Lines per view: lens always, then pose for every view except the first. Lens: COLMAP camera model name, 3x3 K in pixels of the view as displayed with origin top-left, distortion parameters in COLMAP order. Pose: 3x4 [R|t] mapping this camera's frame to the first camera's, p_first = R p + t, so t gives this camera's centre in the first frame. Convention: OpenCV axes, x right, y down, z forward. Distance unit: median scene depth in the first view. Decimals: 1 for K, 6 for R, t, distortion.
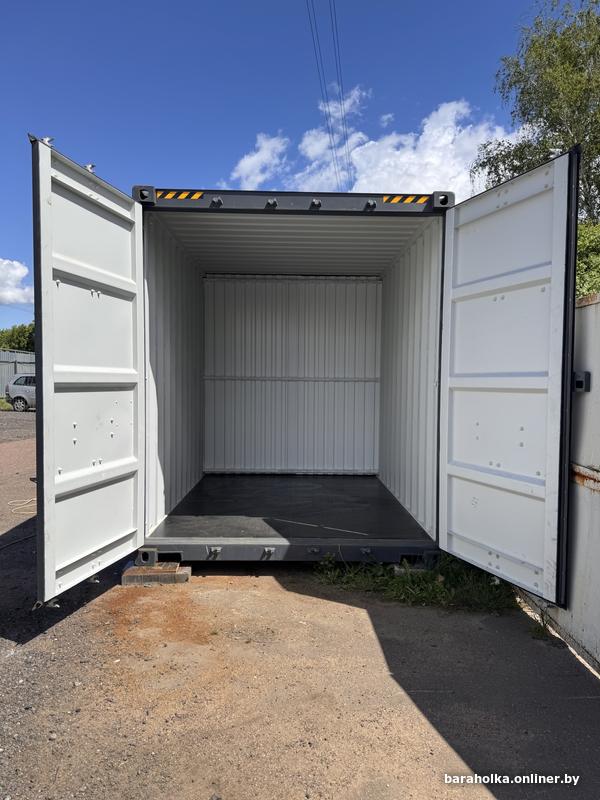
lens RADIAL K [[559.5, 0, 300.0], [0, 559.5, 412.8], [0, 0, 1]] dist [0.035046, -0.008817]
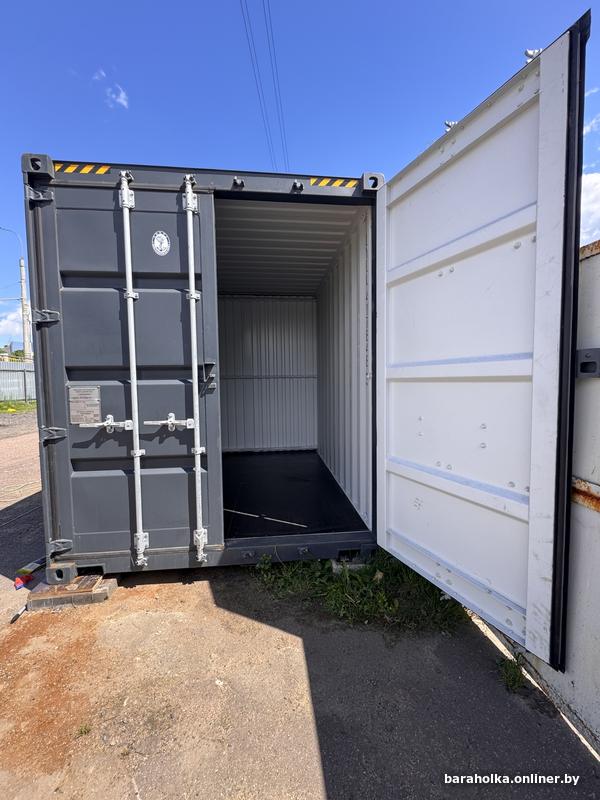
lens RADIAL K [[319.8, 0, 300.2], [0, 319.8, 402.6], [0, 0, 1]] dist [0.002271, 0.000360]
pose [[0.996591, -0.027792, 0.077682, 0.078556], [0.026871, 0.999556, 0.012876, -0.015657], [-0.078006, -0.010745, 0.996895, 0.463218]]
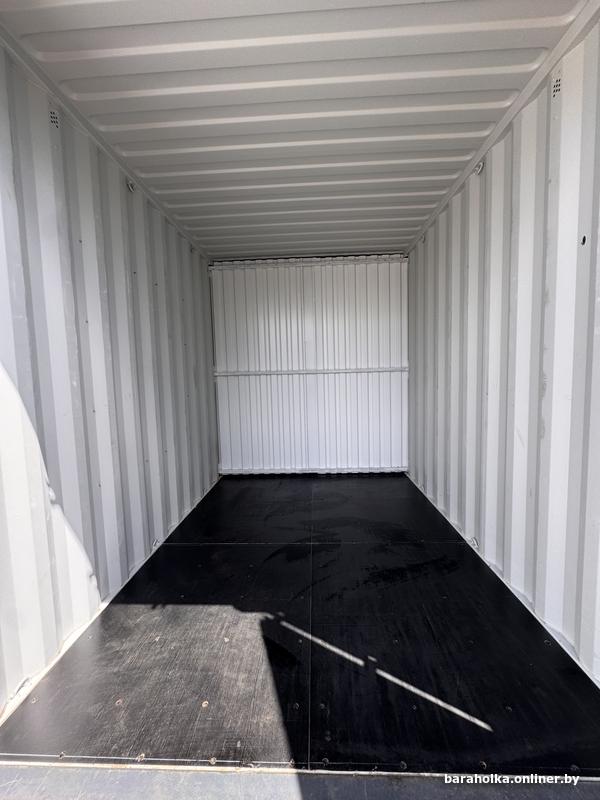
lens RADIAL K [[319.8, 0, 303.1], [0, 319.8, 400.8], [0, 0, 1]] dist [0.002271, 0.000360]
pose [[0.998008, -0.034562, -0.052777, 0.000202], [0.036207, 0.998878, 0.030528, -0.051544], [0.051663, -0.032378, 0.998140, 0.821543]]
